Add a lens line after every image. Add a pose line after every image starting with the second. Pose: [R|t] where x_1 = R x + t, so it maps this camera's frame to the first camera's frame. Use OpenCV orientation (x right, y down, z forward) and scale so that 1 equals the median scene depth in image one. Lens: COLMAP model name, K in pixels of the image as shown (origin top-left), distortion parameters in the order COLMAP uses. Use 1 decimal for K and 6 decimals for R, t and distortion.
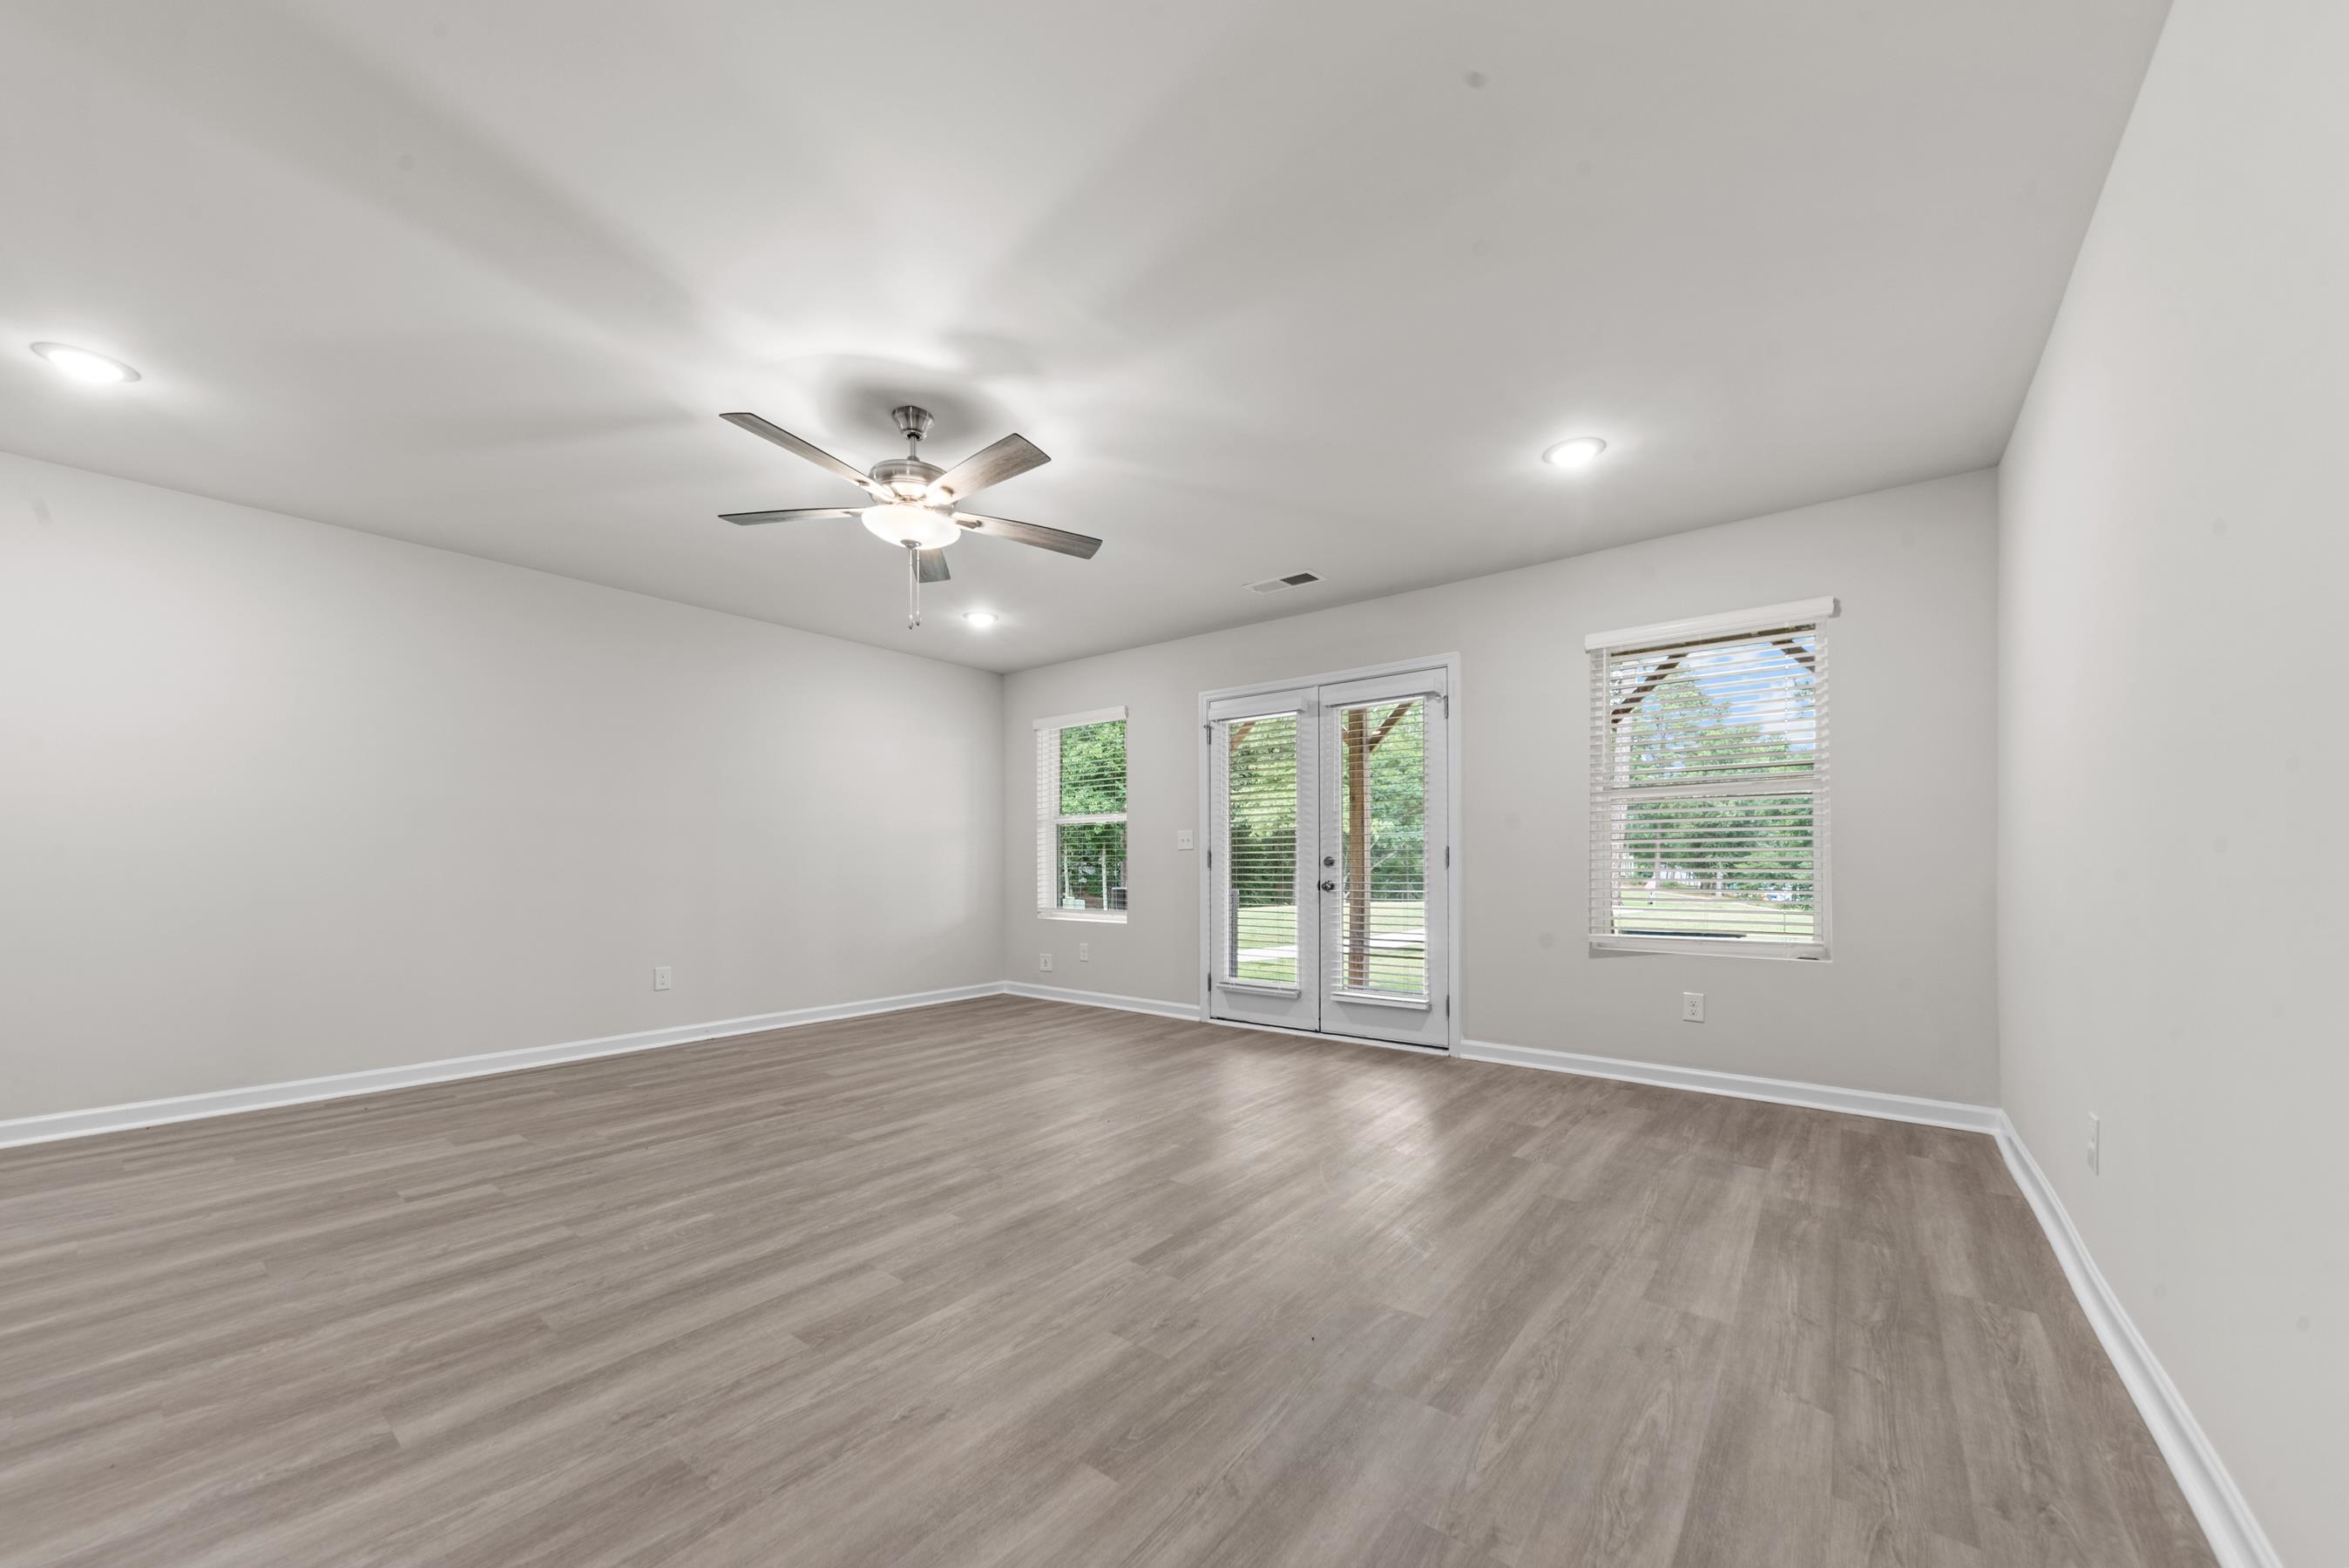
lens RADIAL K [[850.7, 0, 1164.2], [0, 850.7, 884.4], [0, 0, 1]] dist [0.002060, 0.000037]
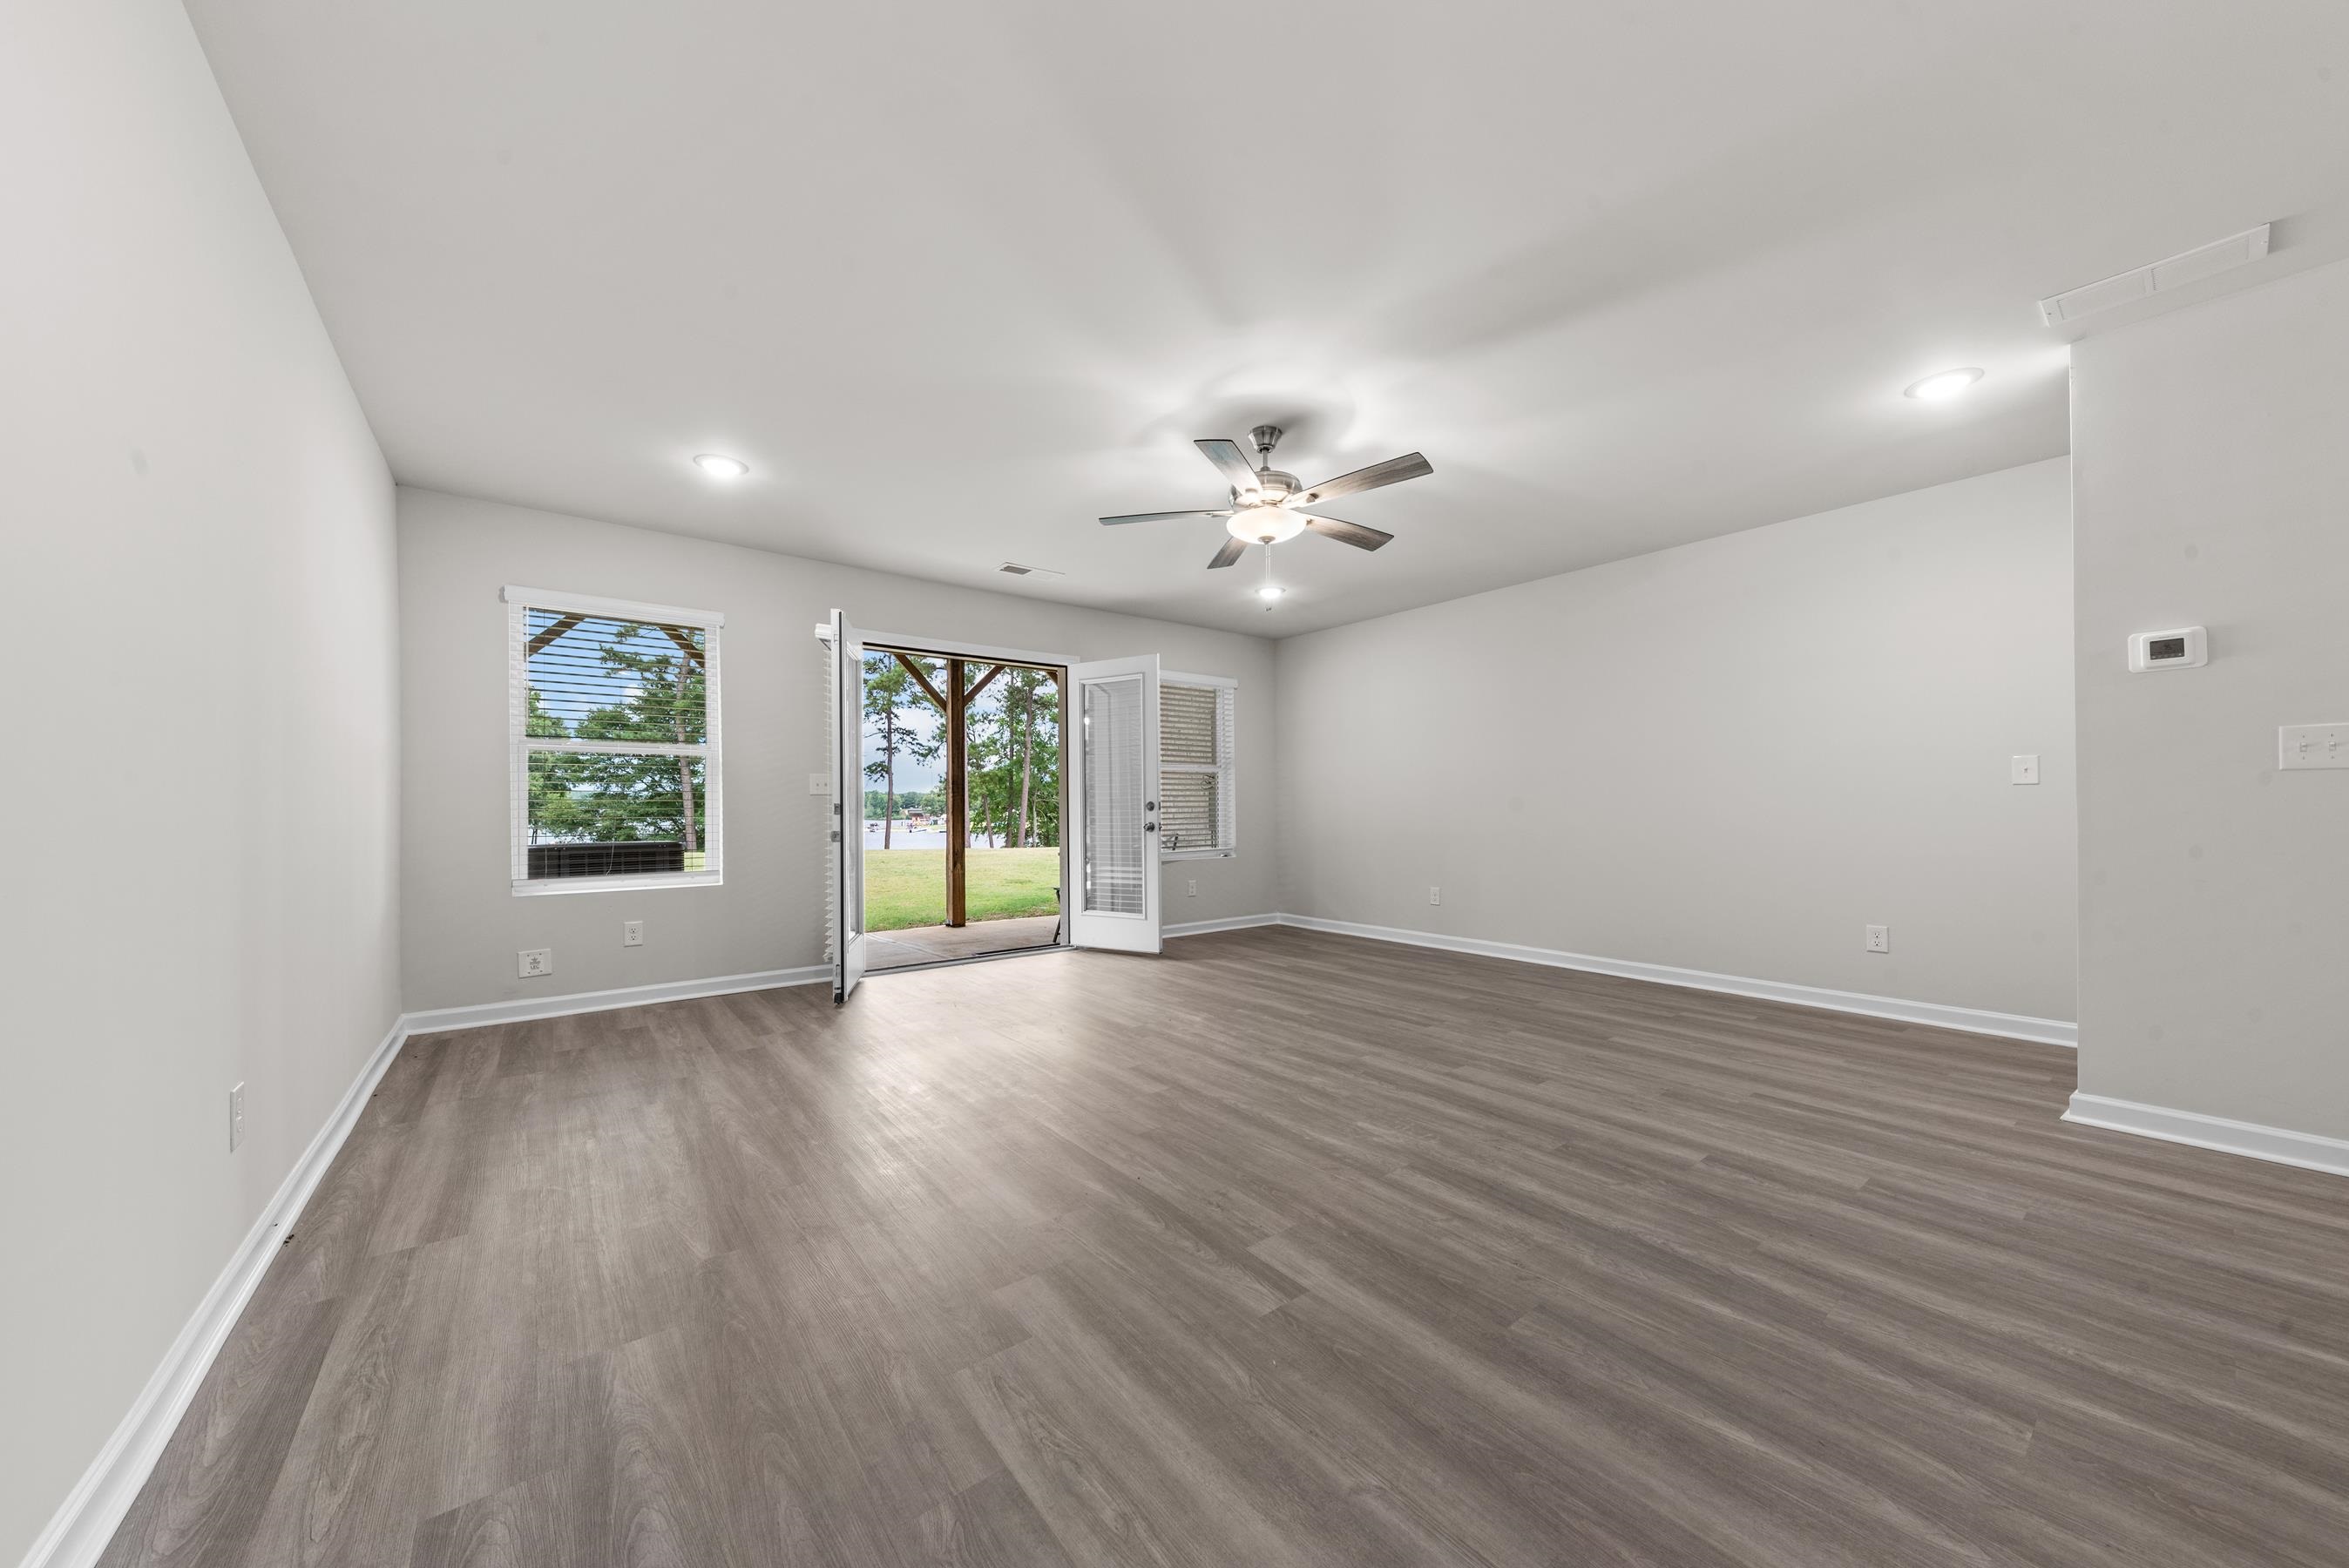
lens RADIAL K [[808.5, 0, 1163.8], [0, 808.5, 804.0], [0, 0, 1]] dist [-0.000990, 0.000007]
pose [[0.245179, 0.005892, 0.969460, -1.902843], [0.032316, 0.999376, -0.014247, -0.018746], [-0.968939, 0.034822, 0.244835, 1.152246]]
